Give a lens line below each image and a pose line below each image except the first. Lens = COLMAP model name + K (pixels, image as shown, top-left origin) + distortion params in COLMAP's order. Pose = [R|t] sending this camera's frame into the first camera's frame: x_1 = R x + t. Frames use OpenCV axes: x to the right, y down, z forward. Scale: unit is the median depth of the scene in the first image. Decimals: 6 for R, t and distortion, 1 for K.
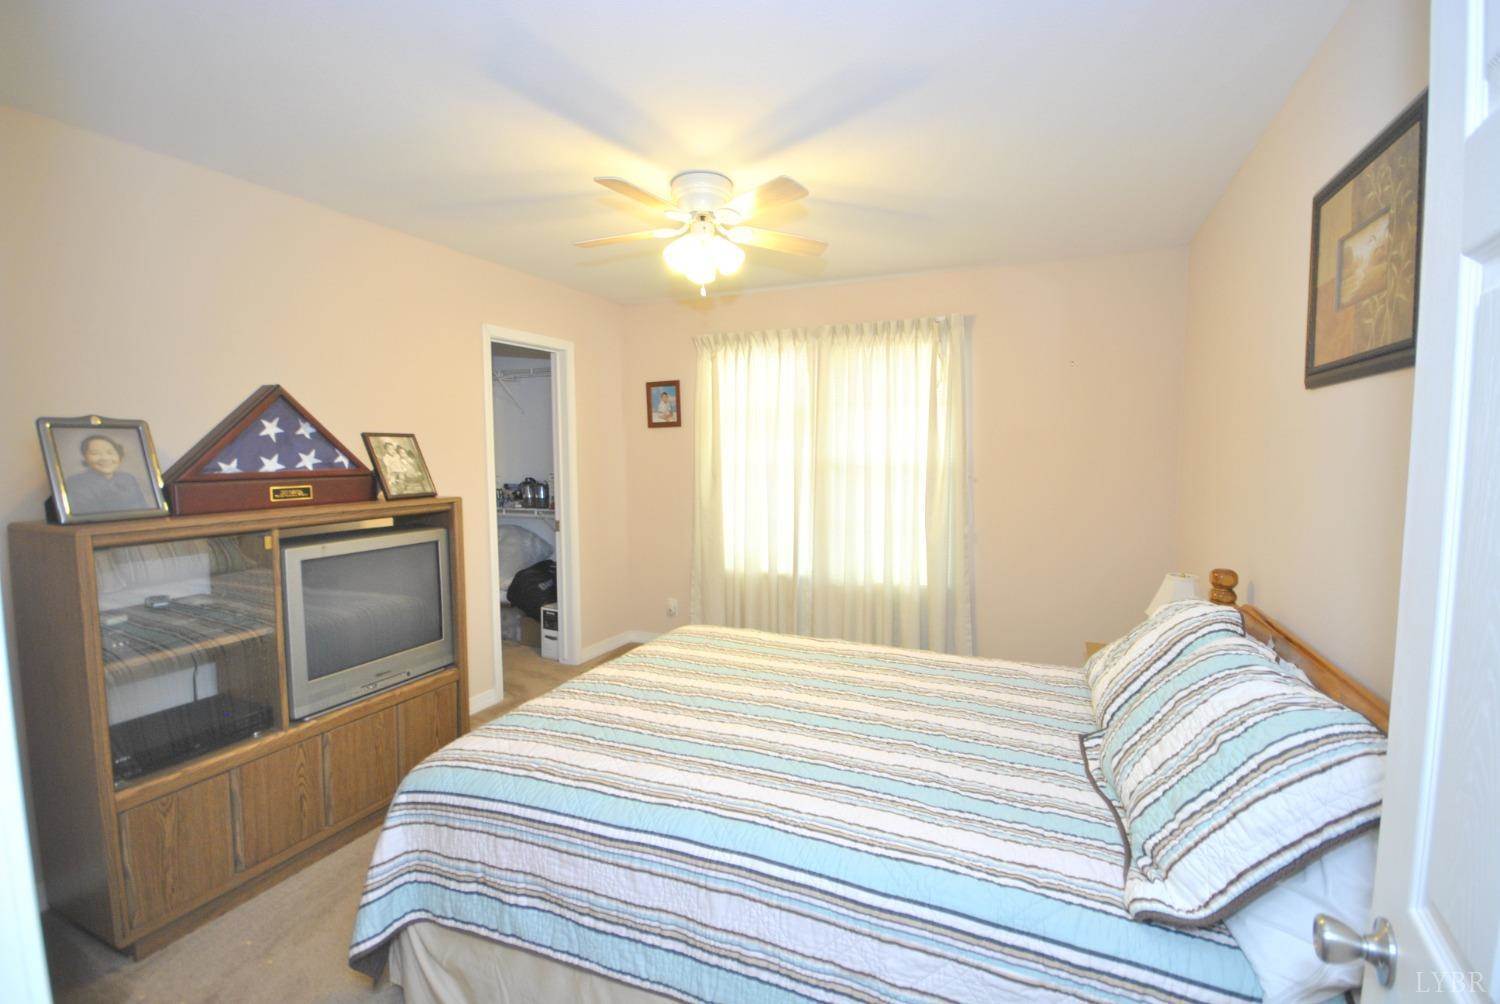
lens RADIAL K [[657.7, 0, 764.5], [0, 657.7, 499.7], [0, 0, 1]] dist [0.015958, -0.015113]
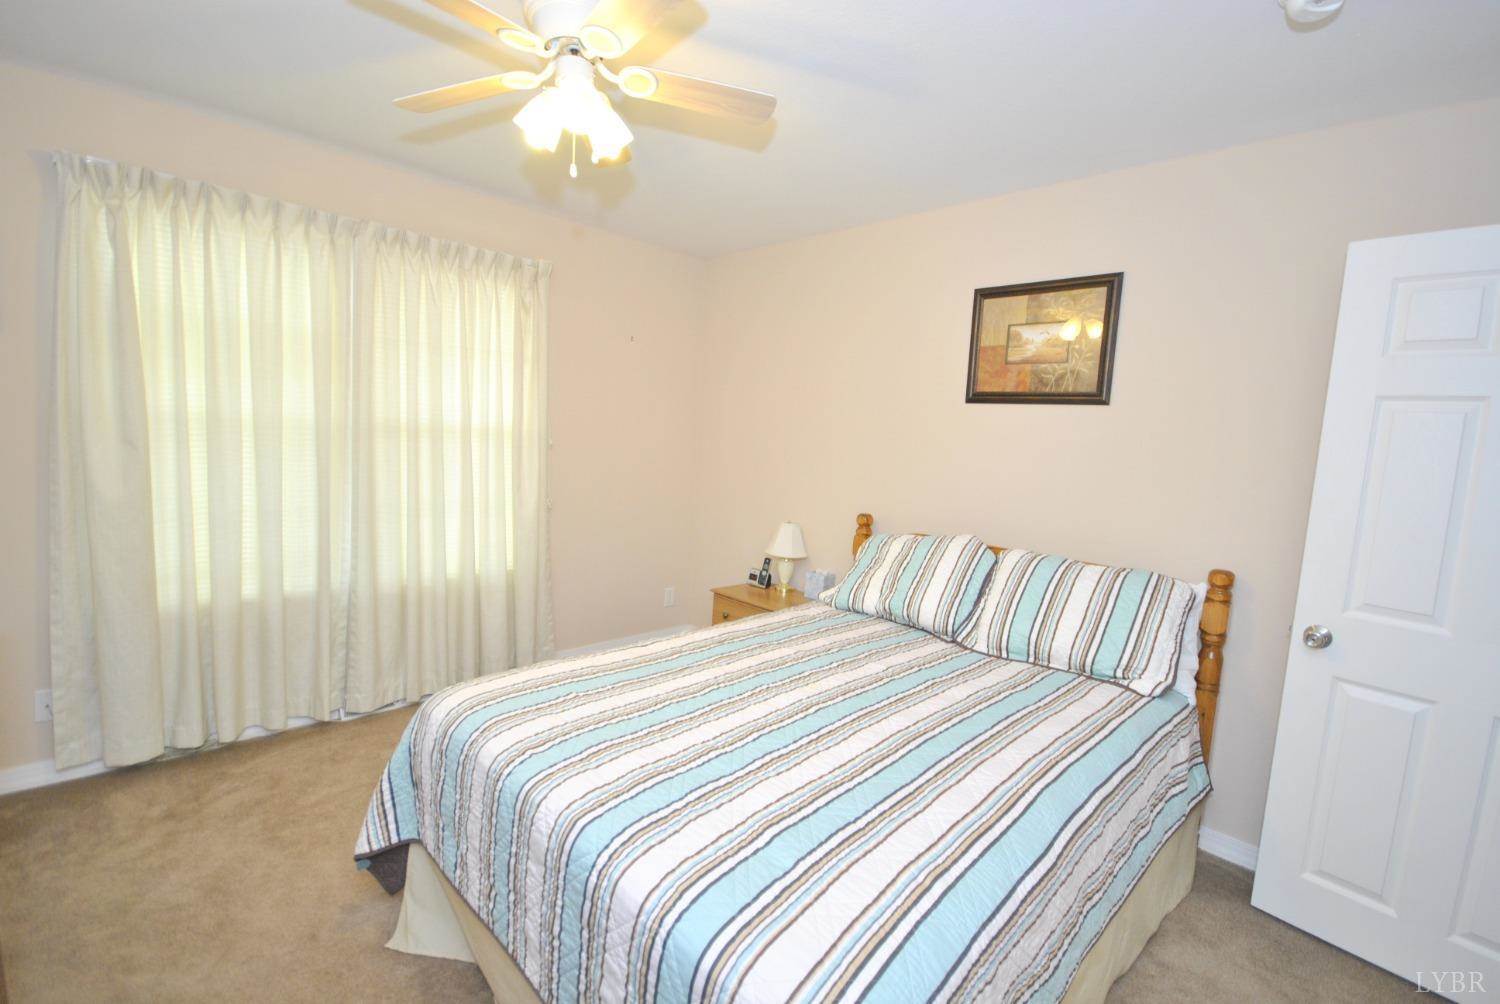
lens RADIAL K [[657.7, 0, 764.5], [0, 657.7, 499.7], [0, 0, 1]] dist [0.015958, -0.015113]
pose [[0.371096, -0.078290, 0.925288, -0.439900], [0.013572, 0.996790, 0.078897, -0.026422], [-0.928495, -0.016720, 0.370967, 0.381306]]
